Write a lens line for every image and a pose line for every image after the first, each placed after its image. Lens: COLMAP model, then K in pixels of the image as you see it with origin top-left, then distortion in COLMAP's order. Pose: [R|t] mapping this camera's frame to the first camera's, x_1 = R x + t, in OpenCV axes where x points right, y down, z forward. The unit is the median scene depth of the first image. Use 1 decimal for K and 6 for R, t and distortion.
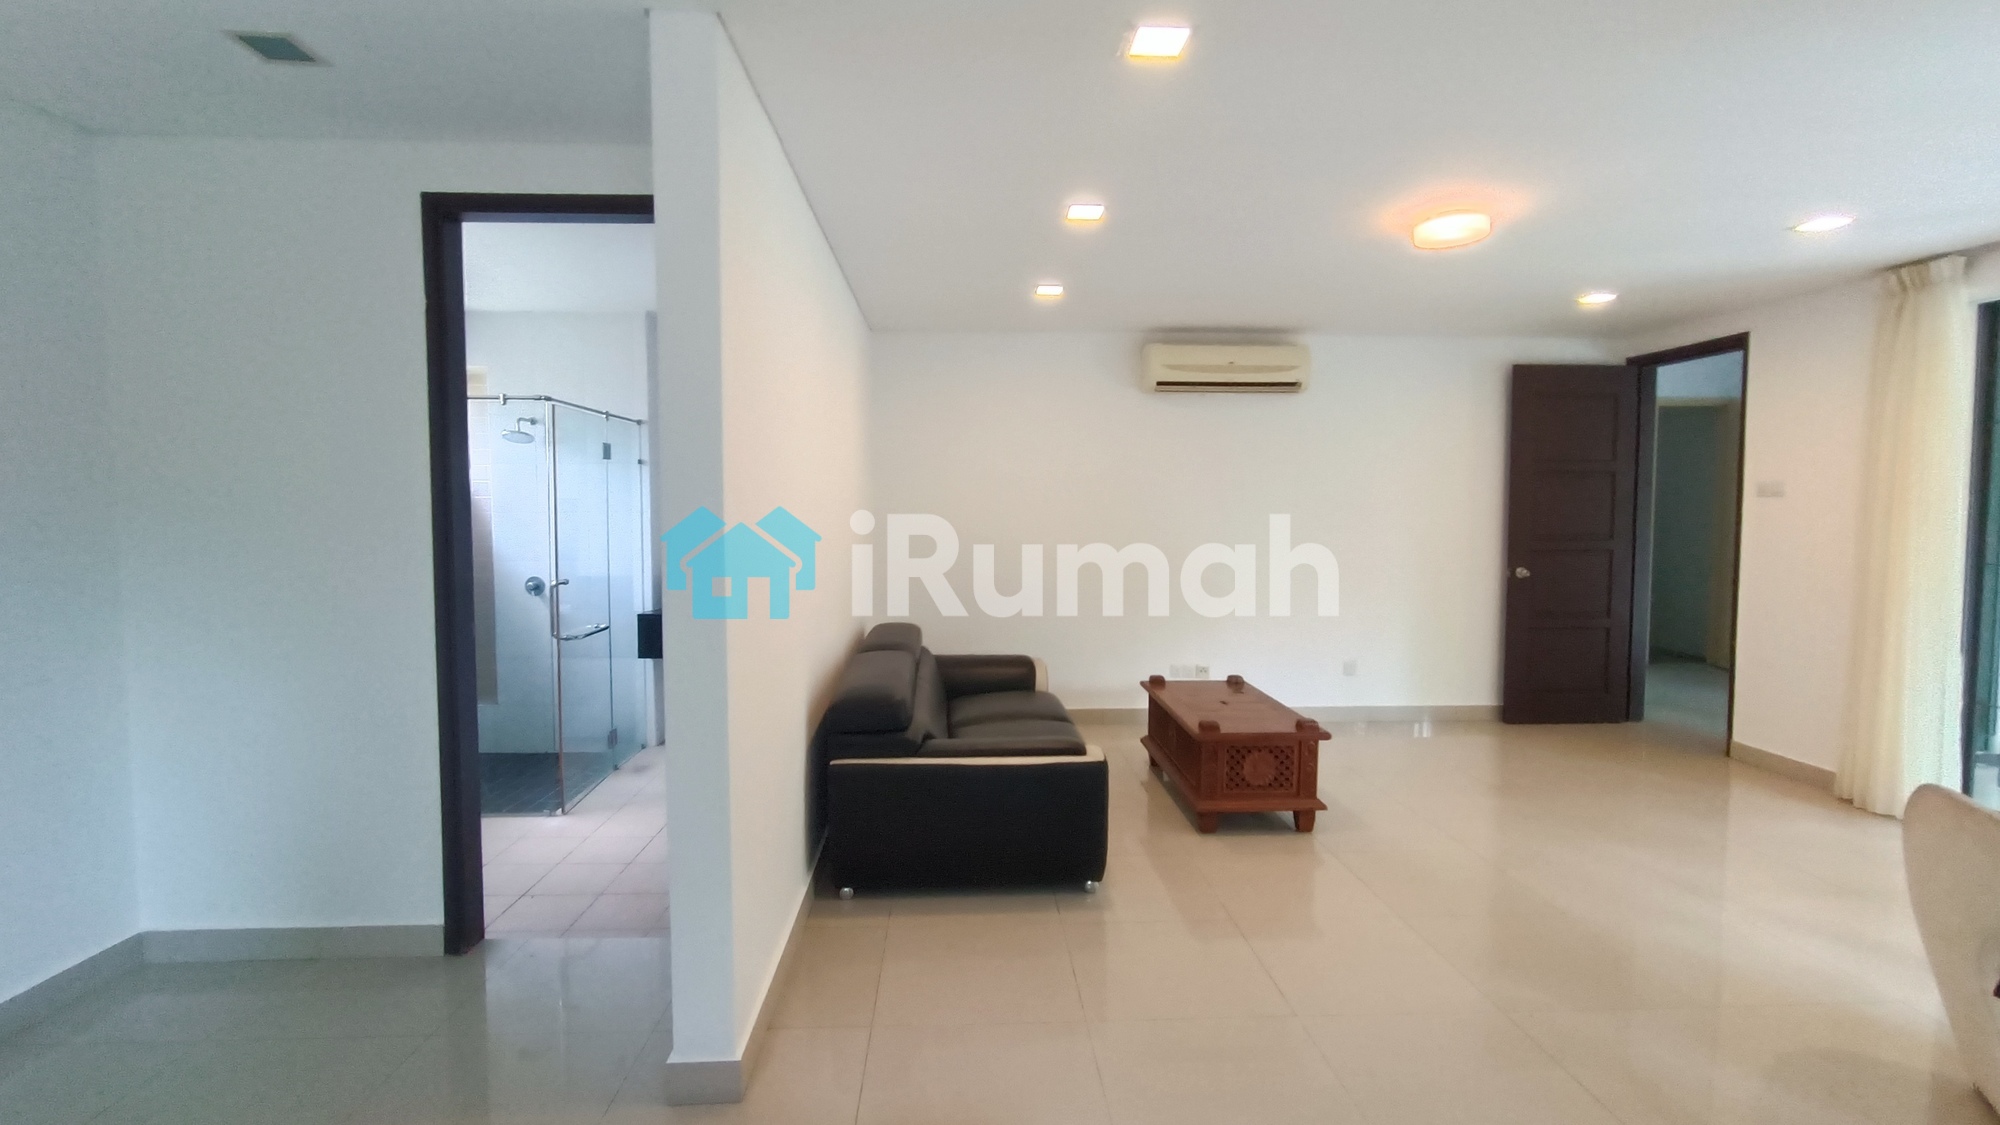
lens RADIAL K [[910.6, 0, 1000.0], [0, 910.6, 562.5], [0, 0, 1]] dist [-0.022813, 0.009145]
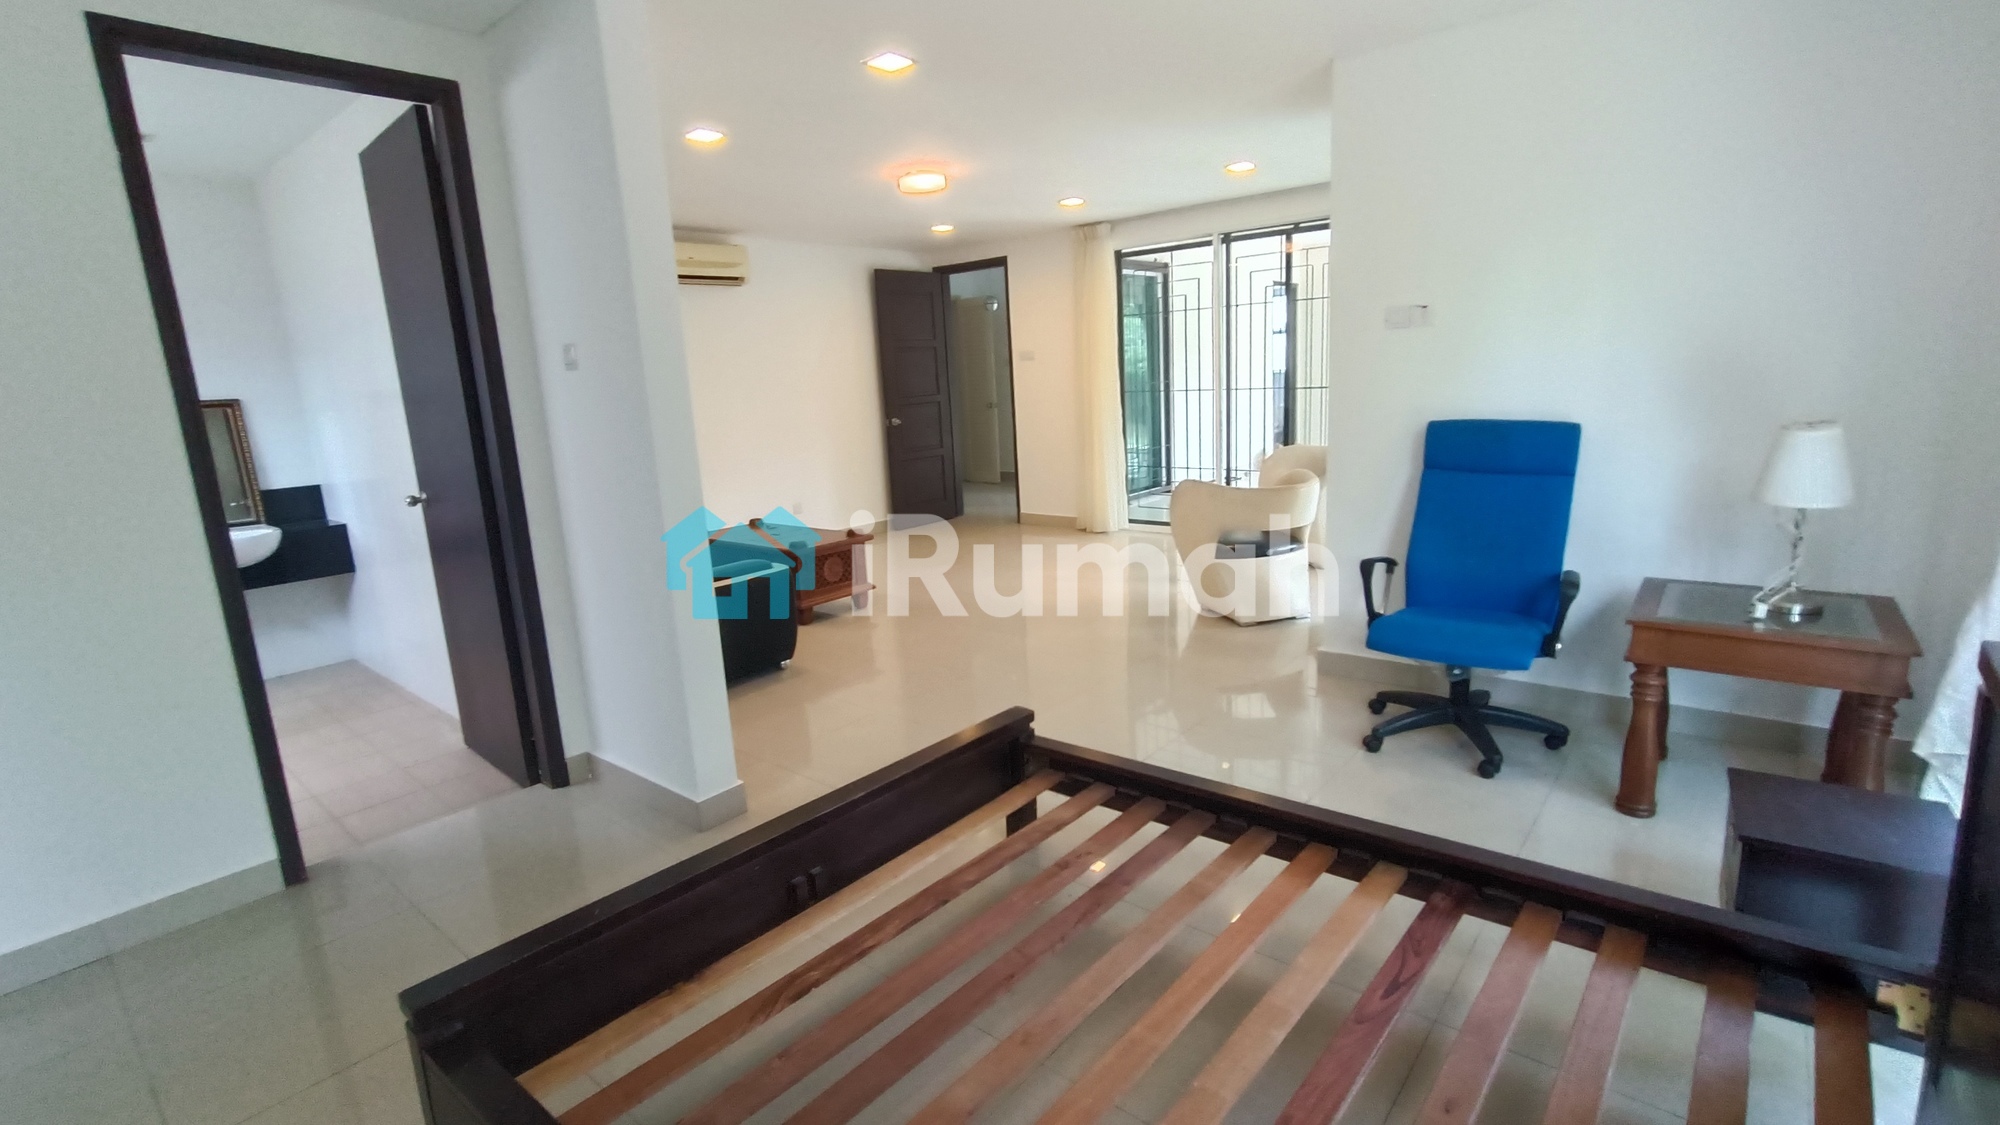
lens RADIAL K [[933.7, 0, 1000.0], [0, 933.7, 562.5], [0, 0, 1]] dist [0.000672, 0.000171]
pose [[0.662912, -0.184530, 0.725600, -0.484304], [0.100695, 0.982320, 0.157822, 0.015778], [-0.741895, -0.031558, 0.669773, -0.117880]]
